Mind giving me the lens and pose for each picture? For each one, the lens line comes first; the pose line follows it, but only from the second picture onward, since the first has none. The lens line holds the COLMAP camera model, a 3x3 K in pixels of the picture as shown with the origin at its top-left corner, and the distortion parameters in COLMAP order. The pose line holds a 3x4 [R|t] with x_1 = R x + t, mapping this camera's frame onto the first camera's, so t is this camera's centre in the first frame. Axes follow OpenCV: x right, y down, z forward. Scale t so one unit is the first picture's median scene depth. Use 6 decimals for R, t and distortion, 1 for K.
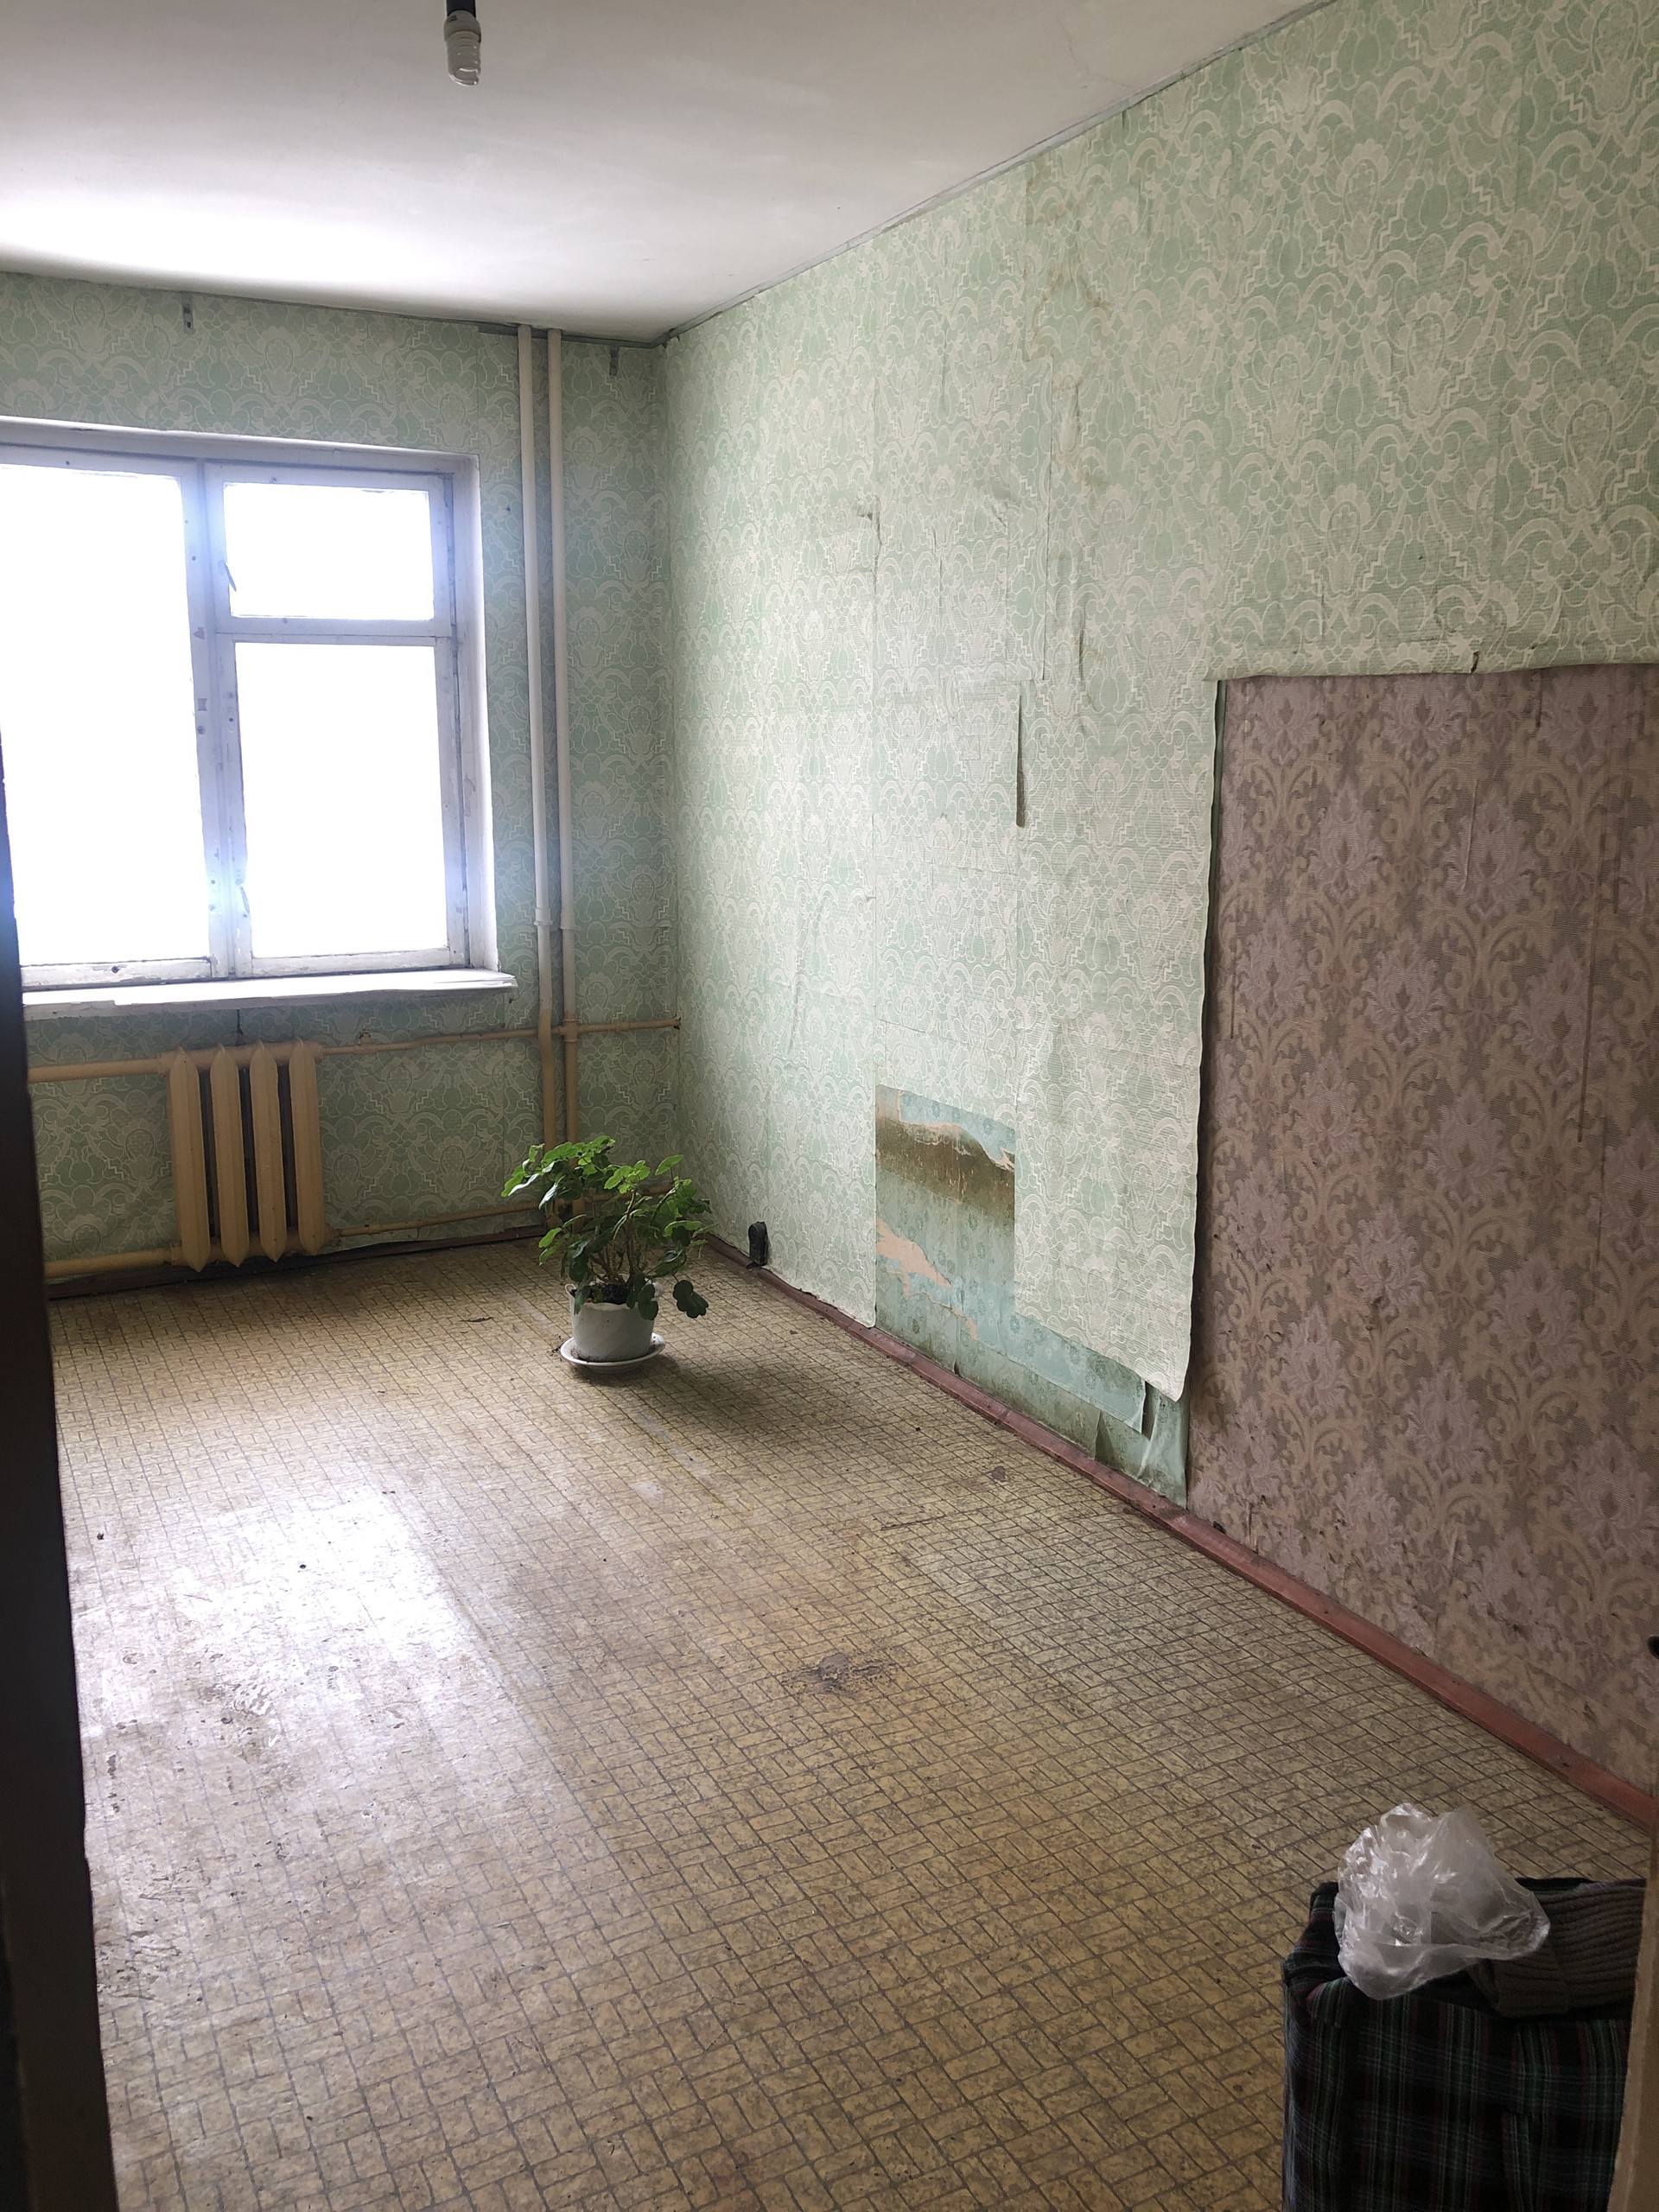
lens RADIAL K [[1804.0, 0, 826.9], [0, 1804.0, 1087.2], [0, 0, 1]] dist [0.005686, -0.011749]
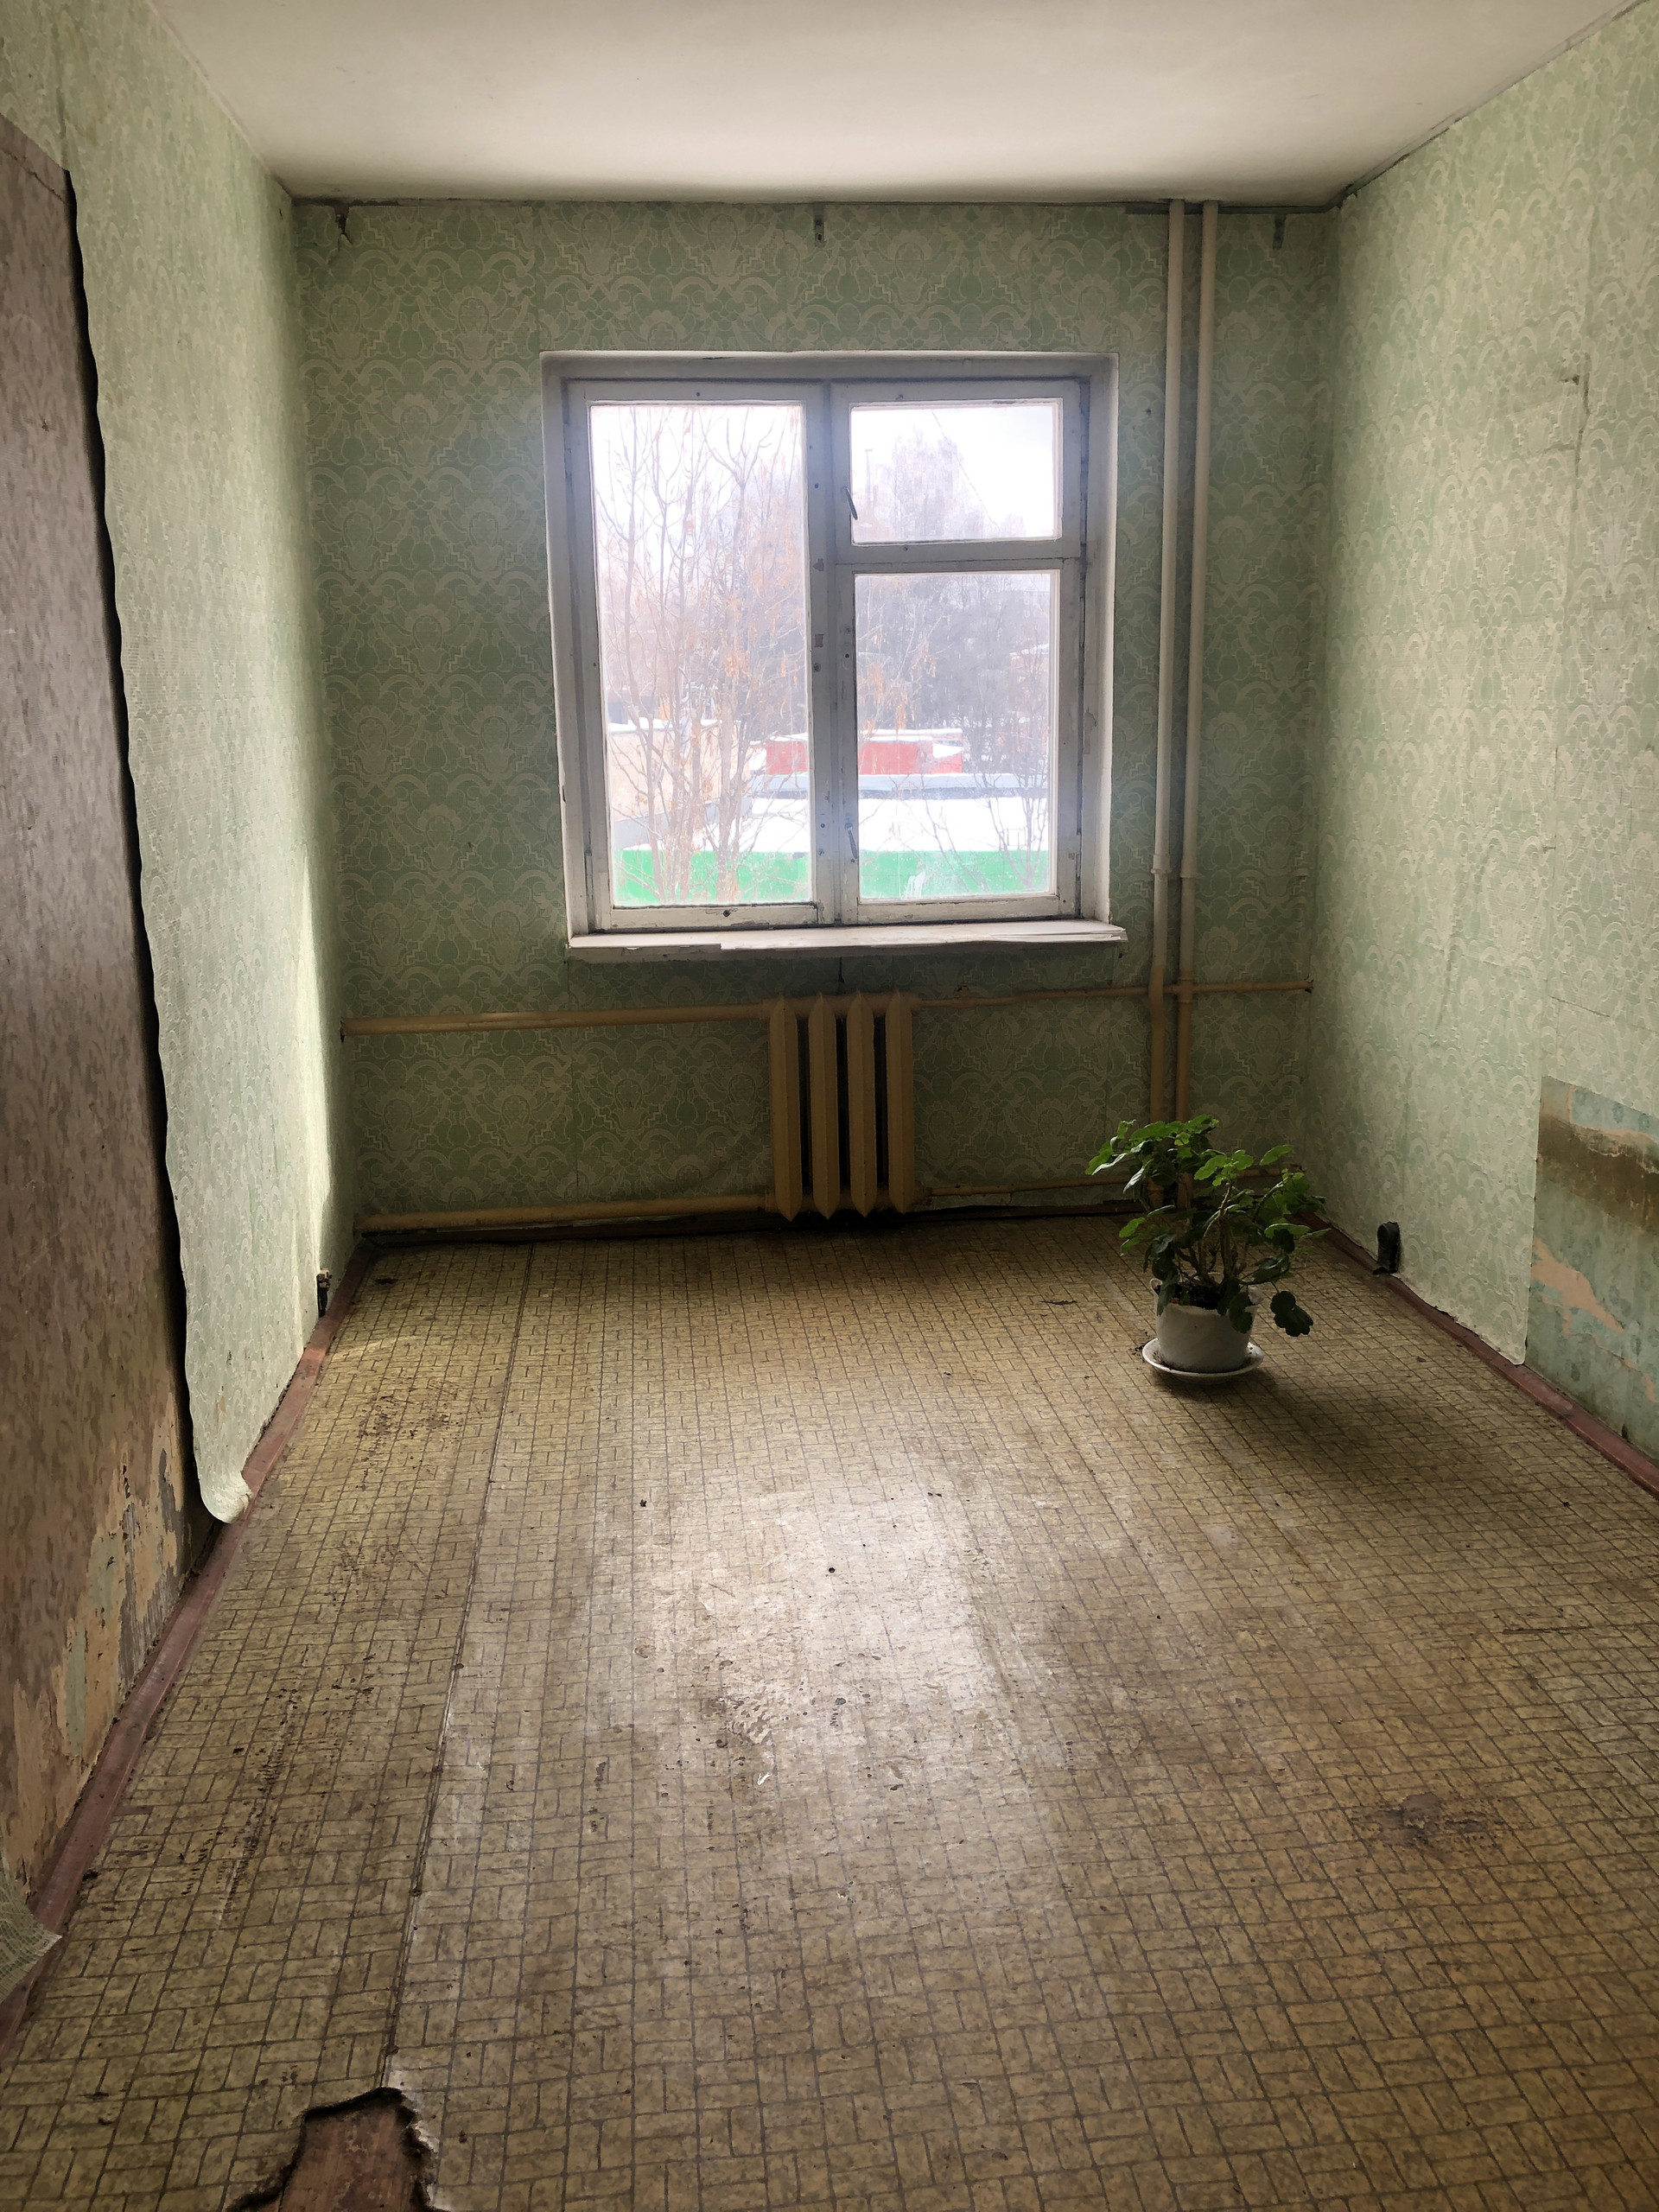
lens RADIAL K [[1779.5, 0, 831.3], [0, 1779.5, 1066.0], [0, 0, 1]] dist [0.005065, 0.010583]
pose [[0.930453, 0.058309, -0.361743, 0.023760], [-0.047432, 0.998117, 0.038884, -0.026852], [0.363329, -0.019021, 0.931467, 0.142674]]
